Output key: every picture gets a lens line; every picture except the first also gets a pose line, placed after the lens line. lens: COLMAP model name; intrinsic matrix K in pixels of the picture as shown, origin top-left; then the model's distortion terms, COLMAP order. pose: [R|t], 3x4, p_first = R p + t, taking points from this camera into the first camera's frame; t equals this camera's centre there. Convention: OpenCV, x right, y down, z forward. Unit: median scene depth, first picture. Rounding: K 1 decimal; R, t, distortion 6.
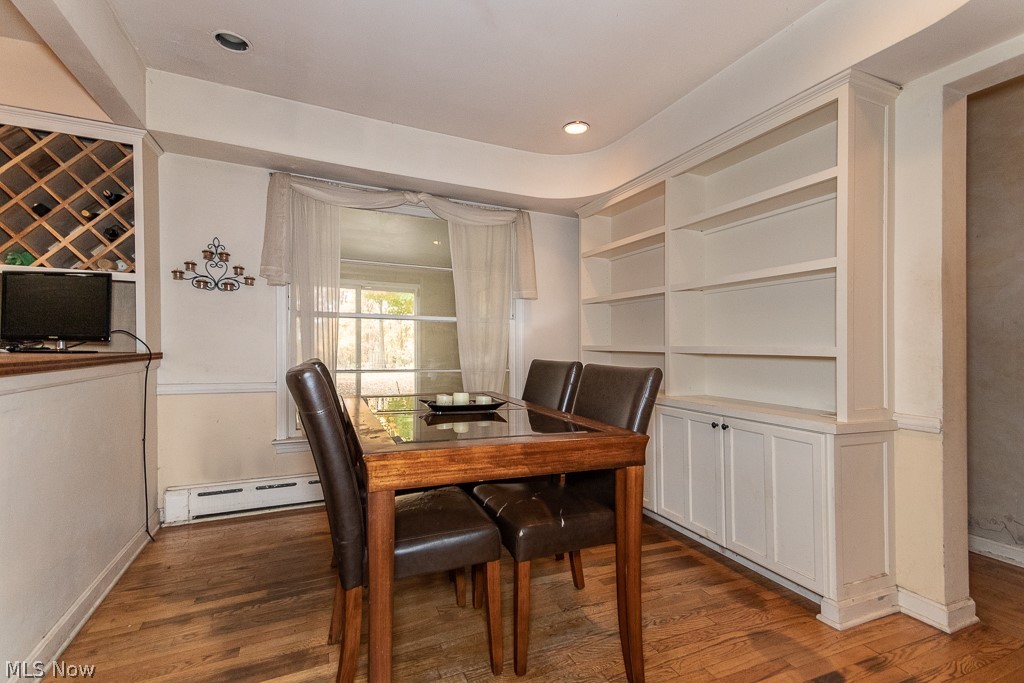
lens RADIAL K [[473.5, 0, 505.8], [0, 473.5, 343.7], [0, 0, 1]] dist [0.070951, -0.029736]
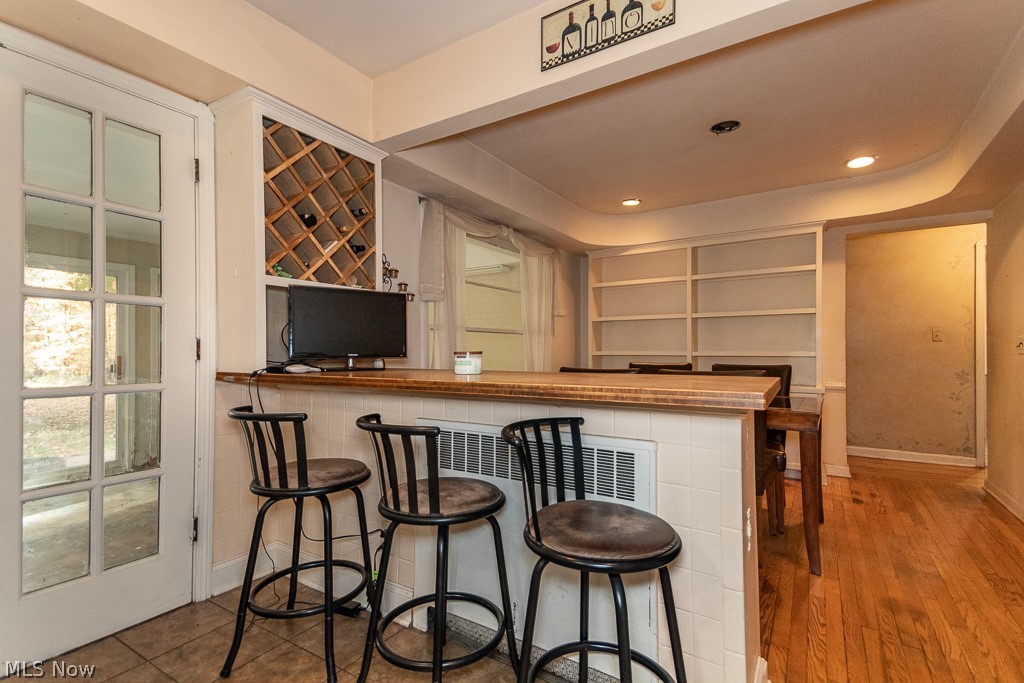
lens RADIAL K [[473.5, 0, 505.8], [0, 473.5, 343.7], [0, 0, 1]] dist [0.070951, -0.029736]
pose [[0.830063, -0.007358, 0.557621, -0.981127], [0.007813, 0.999968, 0.001564, -0.028680], [-0.557614, 0.003058, 0.830095, 0.019306]]
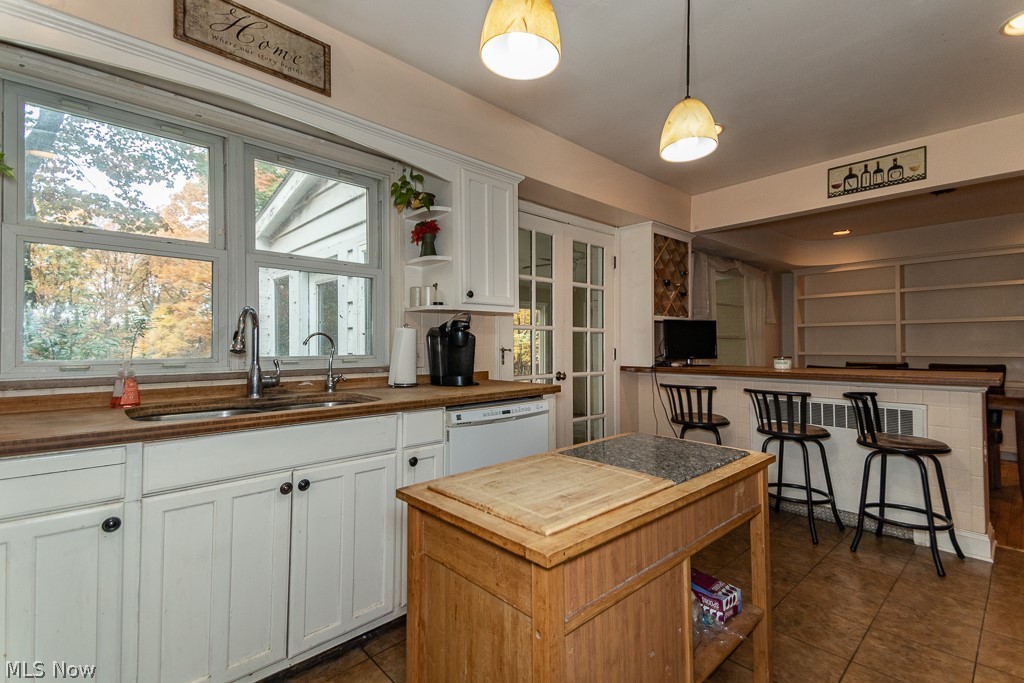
lens RADIAL K [[475.7, 0, 484.7], [0, 475.7, 341.1], [0, 0, 1]] dist [0.000507, -0.000998]
pose [[0.953408, -0.017577, 0.301172, -1.714318], [0.019673, 0.999799, -0.003928, -0.066437], [-0.301043, 0.009669, 0.953562, -0.303518]]
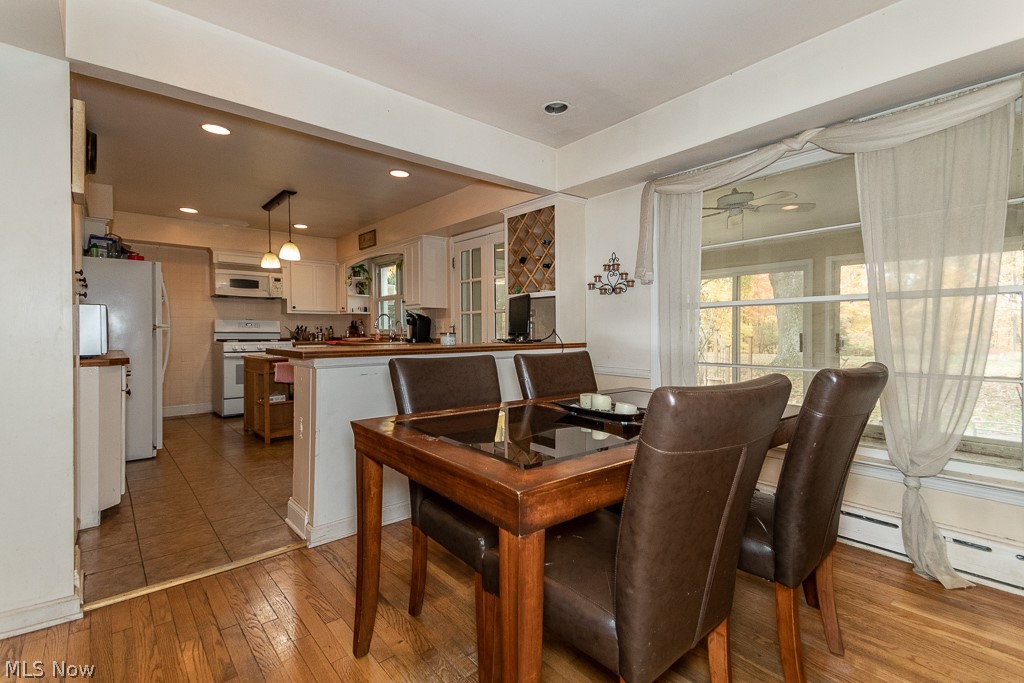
lens RADIAL K [[471.6, 0, 513.3], [0, 471.6, 324.0], [0, 0, 1]] dist [0.115268, -0.000106]
pose [[0.280942, -0.024892, -0.959402, 0.515672], [0.014438, 0.999660, -0.021709, -0.011352], [0.959616, -0.007753, 0.281206, 0.417524]]
